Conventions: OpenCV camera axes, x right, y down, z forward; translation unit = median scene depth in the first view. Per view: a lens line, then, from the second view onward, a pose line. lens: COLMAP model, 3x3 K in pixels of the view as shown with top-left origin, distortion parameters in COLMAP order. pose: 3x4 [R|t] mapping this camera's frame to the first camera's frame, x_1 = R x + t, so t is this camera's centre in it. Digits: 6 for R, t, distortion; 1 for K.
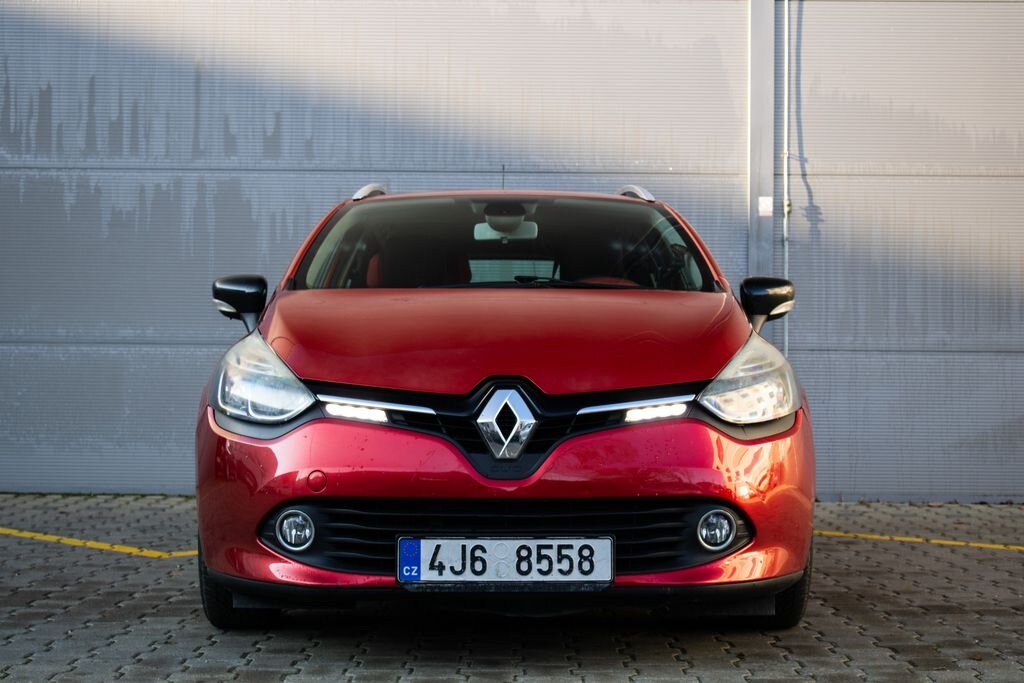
lens RADIAL K [[1716.5, 0, 512.0], [0, 1716.5, 341.5], [0, 0, 1]] dist [0.003671, 0.083729]
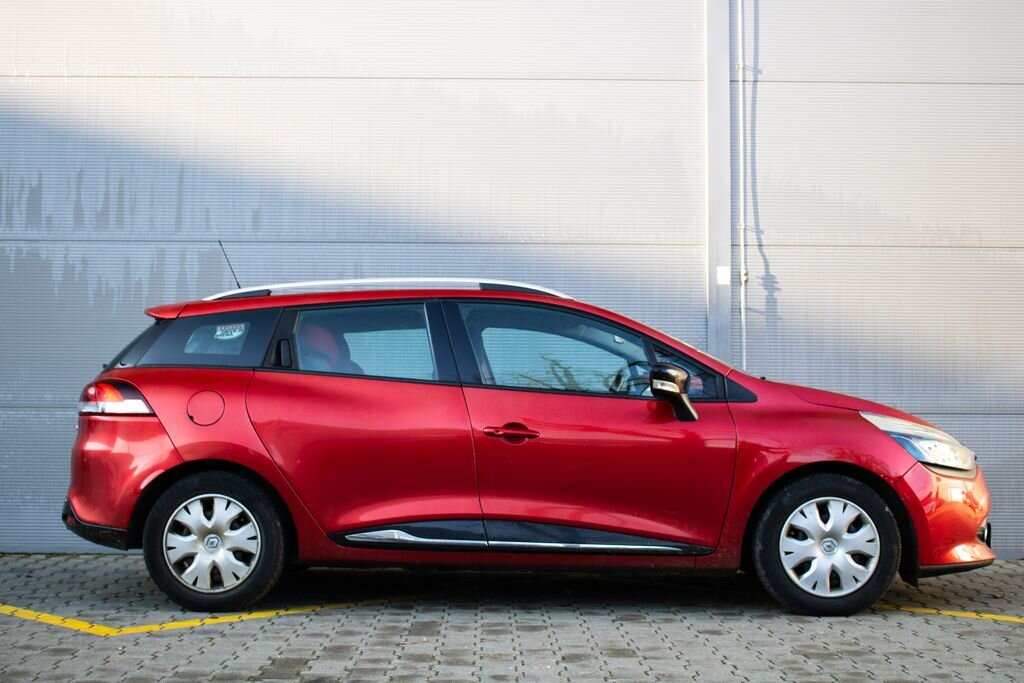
lens RADIAL K [[1409.0, 0, 512.0], [0, 1409.0, 341.5], [0, 0, 1]] dist [-0.032288, 0.041211]
pose [[0.999916, -0.001949, 0.012793, 0.007988], [0.002464, 0.999180, -0.040415, -0.004247], [-0.012704, 0.040443, 0.999101, 0.150496]]
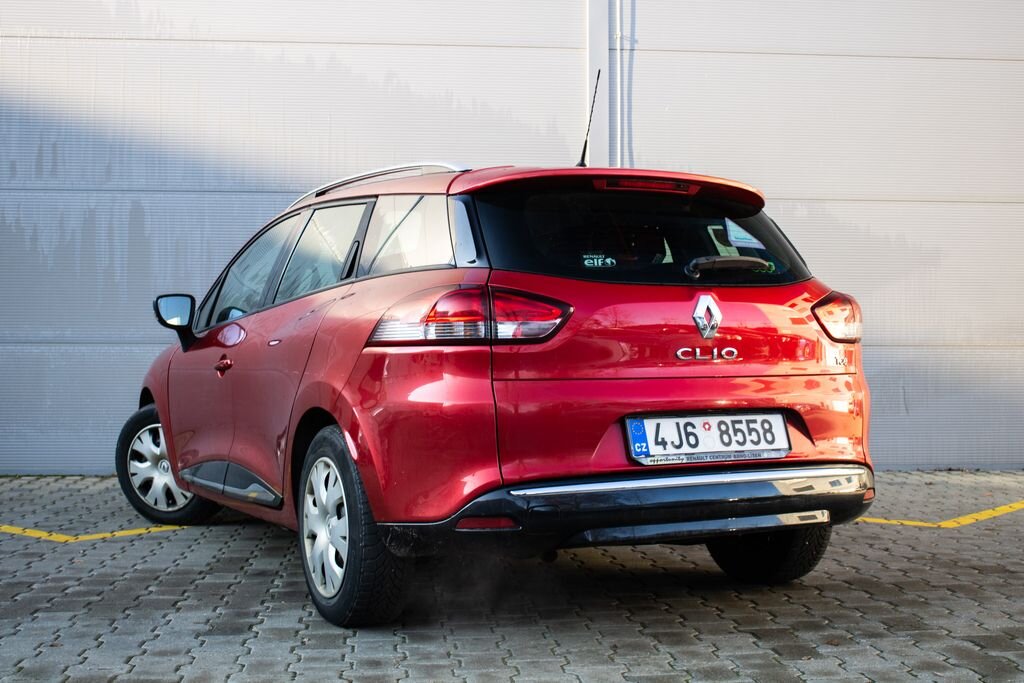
lens RADIAL K [[1336.2, 0, 512.0], [0, 1336.2, 341.5], [0, 0, 1]] dist [-0.028465, -0.031549]
pose [[0.995437, -0.005888, 0.095234, -0.002177], [0.005328, 0.999967, 0.006133, -0.003768], [-0.095267, -0.005597, 0.995436, 0.096046]]
